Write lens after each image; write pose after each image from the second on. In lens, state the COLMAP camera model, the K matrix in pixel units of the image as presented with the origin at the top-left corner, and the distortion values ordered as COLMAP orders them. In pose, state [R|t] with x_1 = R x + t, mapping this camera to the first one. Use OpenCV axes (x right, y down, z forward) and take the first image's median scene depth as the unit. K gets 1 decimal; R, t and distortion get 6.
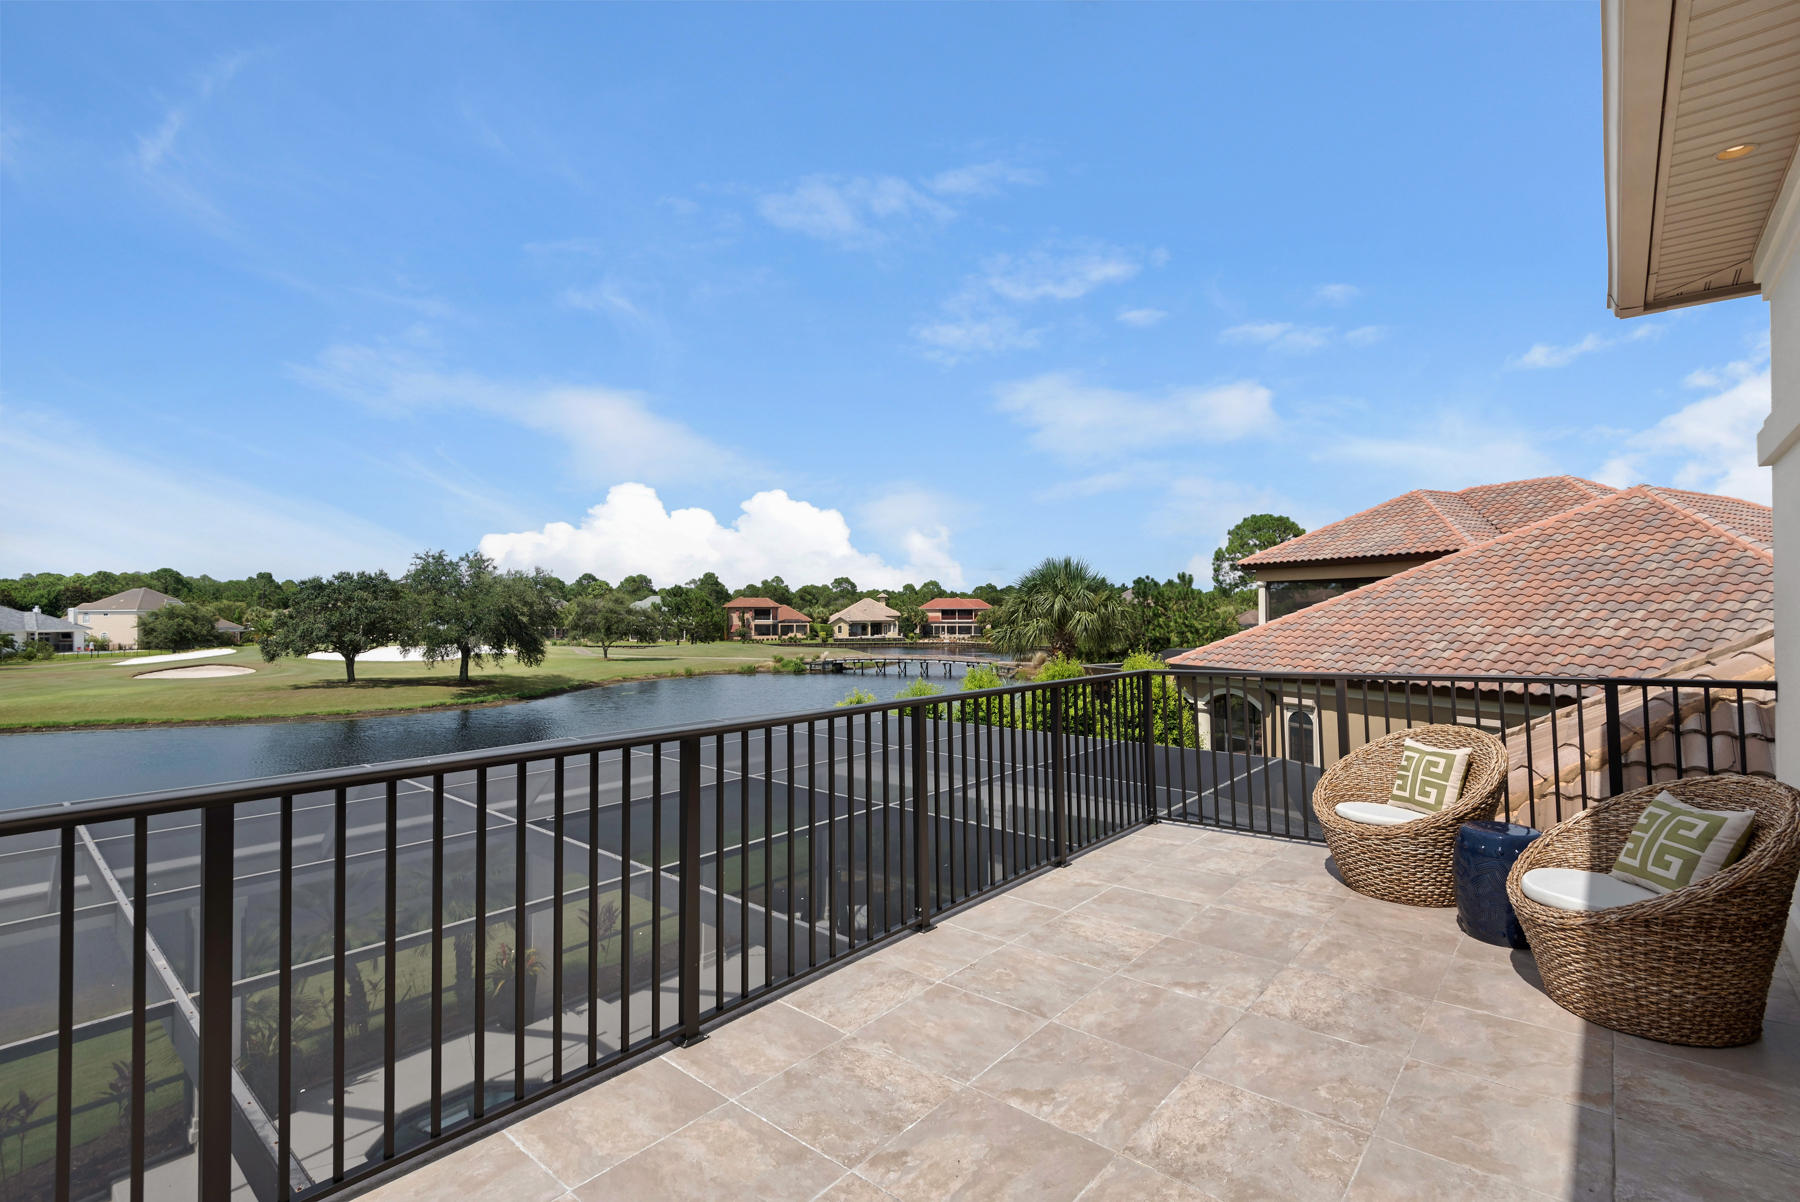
lens RADIAL K [[813.6, 0, 912.6], [0, 813.6, 601.0], [0, 0, 1]] dist [0.038913, -0.024489]
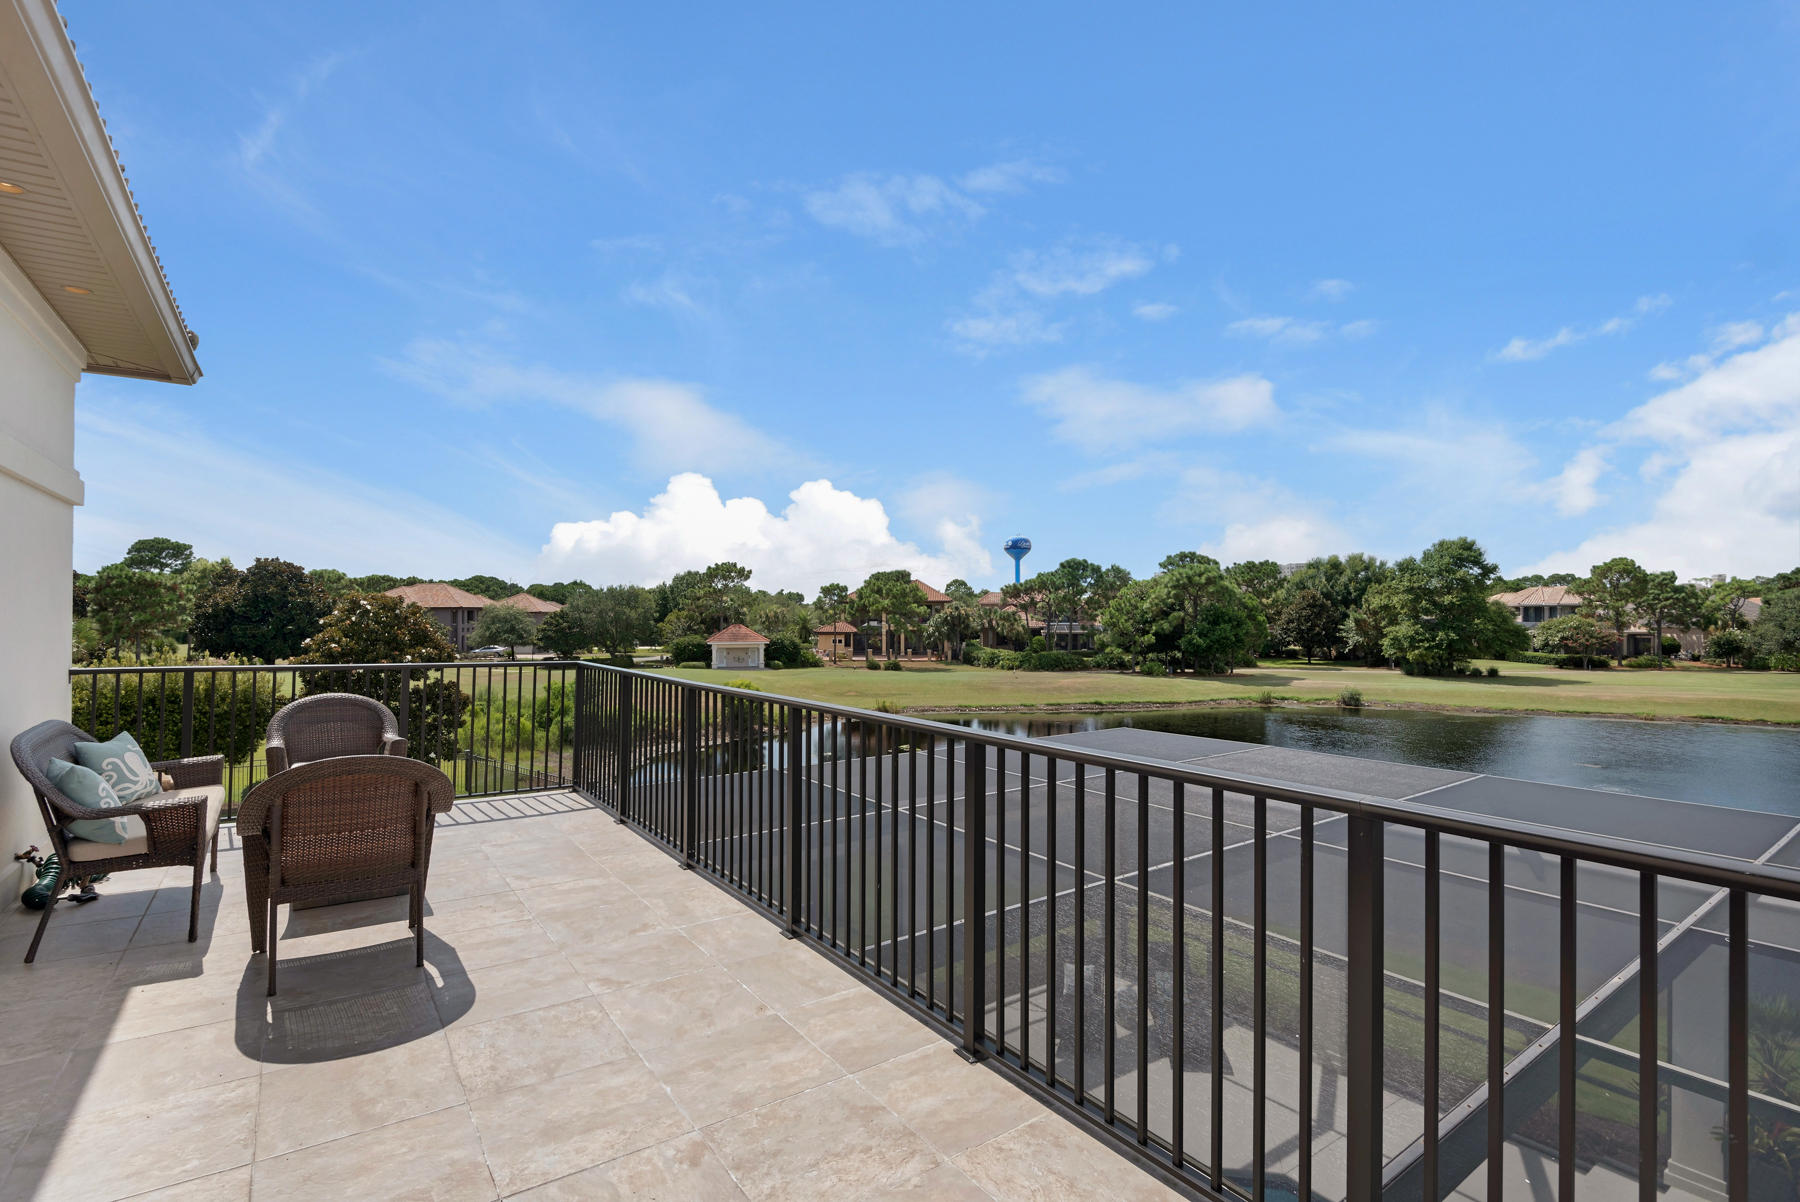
lens RADIAL K [[839.2, 0, 901.8], [0, 839.2, 599.3], [0, 0, 1]] dist [0.002301, -0.006956]
pose [[-0.240115, -0.013270, -0.970654, 0.793970], [0.007735, 0.999849, -0.015583, 0.021022], [0.970714, -0.011249, -0.239976, 1.310640]]
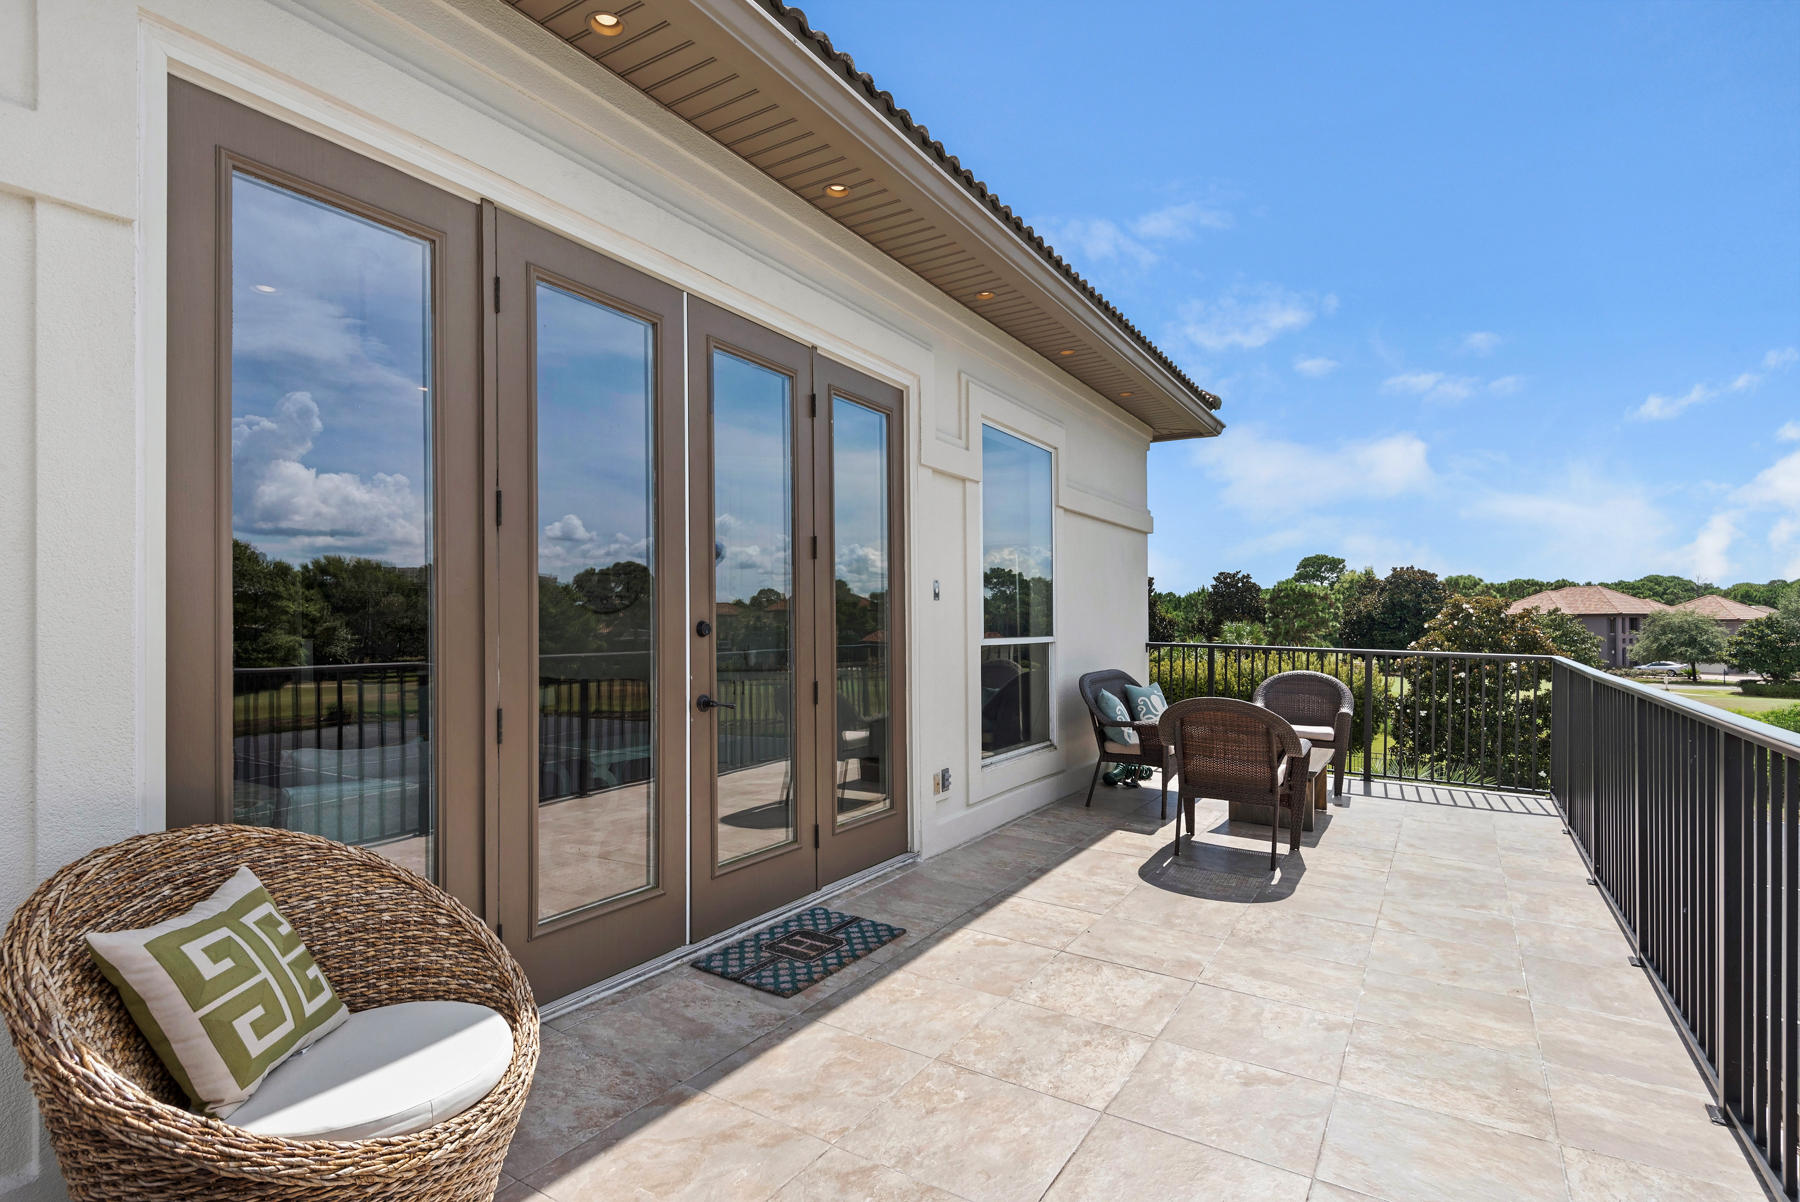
lens RADIAL K [[888.7, 0, 899.3], [0, 888.7, 617.1], [0, 0, 1]] dist [-0.002148, -0.000388]
pose [[-0.988268, -0.000243, -0.152732, 0.699380], [0.001316, 0.999948, -0.010100, 0.081504], [0.152726, -0.010182, -0.988216, 1.919414]]
